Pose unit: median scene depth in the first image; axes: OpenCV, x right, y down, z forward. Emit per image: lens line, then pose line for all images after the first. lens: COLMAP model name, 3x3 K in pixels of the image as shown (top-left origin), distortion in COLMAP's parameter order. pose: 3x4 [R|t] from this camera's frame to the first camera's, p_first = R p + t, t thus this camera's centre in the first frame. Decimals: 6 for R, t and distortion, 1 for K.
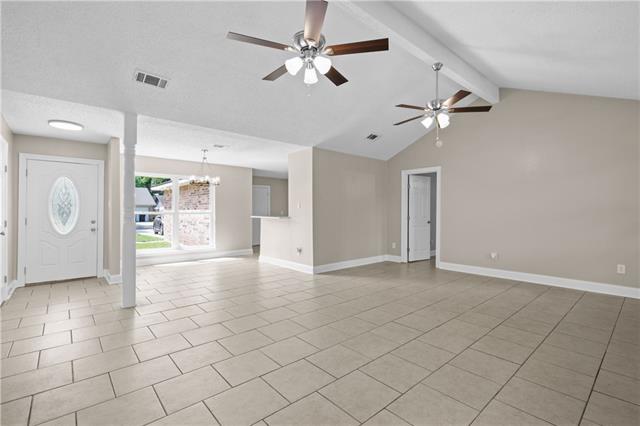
lens RADIAL K [[294.5, 0, 315.1], [0, 294.5, 213.9], [0, 0, 1]] dist [-0.002142, -0.000584]
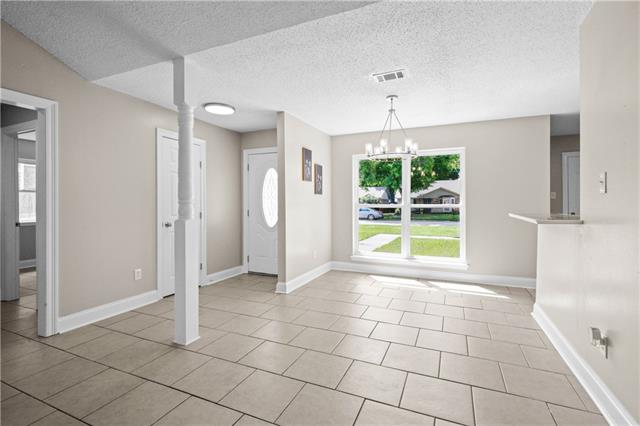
lens RADIAL K [[294.5, 0, 326.7], [0, 294.5, 204.7], [0, 0, 1]] dist [-0.002142, -0.000584]
pose [[0.439340, 0.001385, -0.898320, 0.102163], [-0.008422, 0.999961, -0.002578, -0.004616], [0.898281, 0.008699, 0.439335, 0.770101]]
